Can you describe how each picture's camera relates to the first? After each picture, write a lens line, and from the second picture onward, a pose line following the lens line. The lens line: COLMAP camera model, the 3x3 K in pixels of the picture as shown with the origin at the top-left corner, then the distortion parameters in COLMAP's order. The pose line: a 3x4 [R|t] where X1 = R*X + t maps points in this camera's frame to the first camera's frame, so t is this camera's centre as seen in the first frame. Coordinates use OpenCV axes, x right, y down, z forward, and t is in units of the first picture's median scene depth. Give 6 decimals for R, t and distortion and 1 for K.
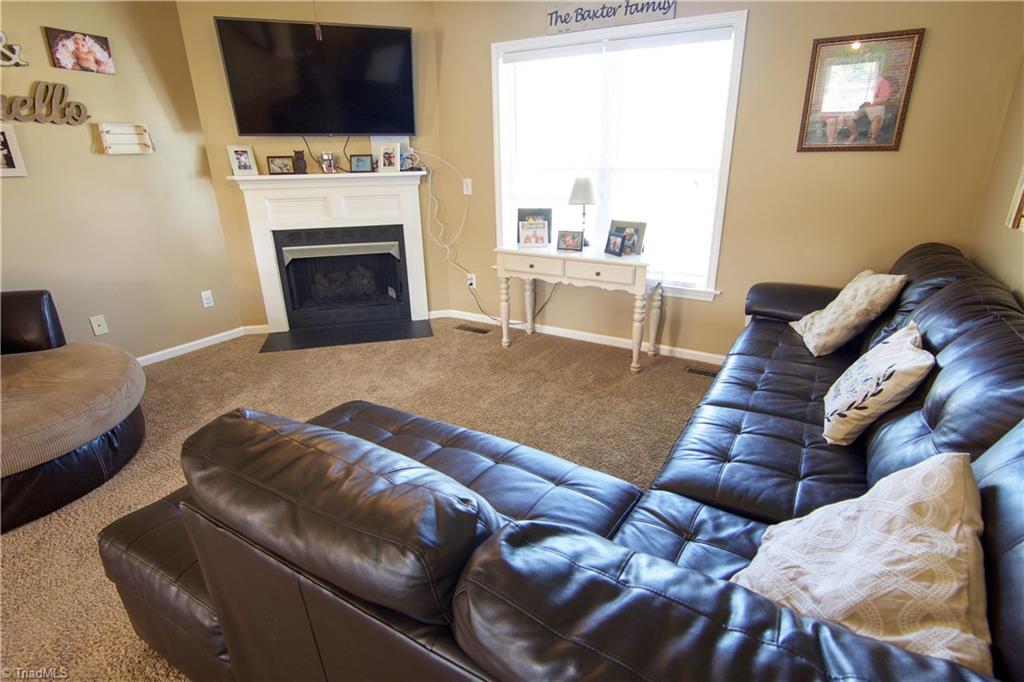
lens RADIAL K [[523.3, 0, 518.2], [0, 523.3, 346.6], [0, 0, 1]] dist [-0.009463, 0.000931]
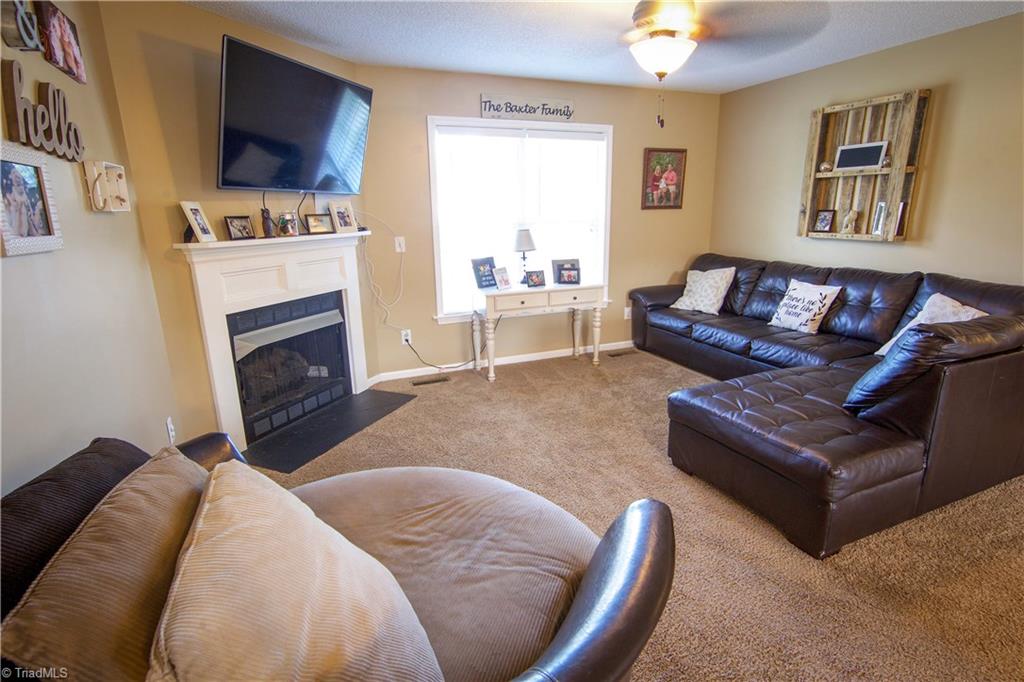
lens RADIAL K [[523.3, 0, 518.2], [0, 523.3, 346.6], [0, 0, 1]] dist [-0.009463, 0.000931]
pose [[0.584799, -0.203796, 0.785160, -0.860746], [0.291032, 0.956197, 0.031426, -0.089582], [-0.757173, 0.210129, 0.618495, 0.263976]]
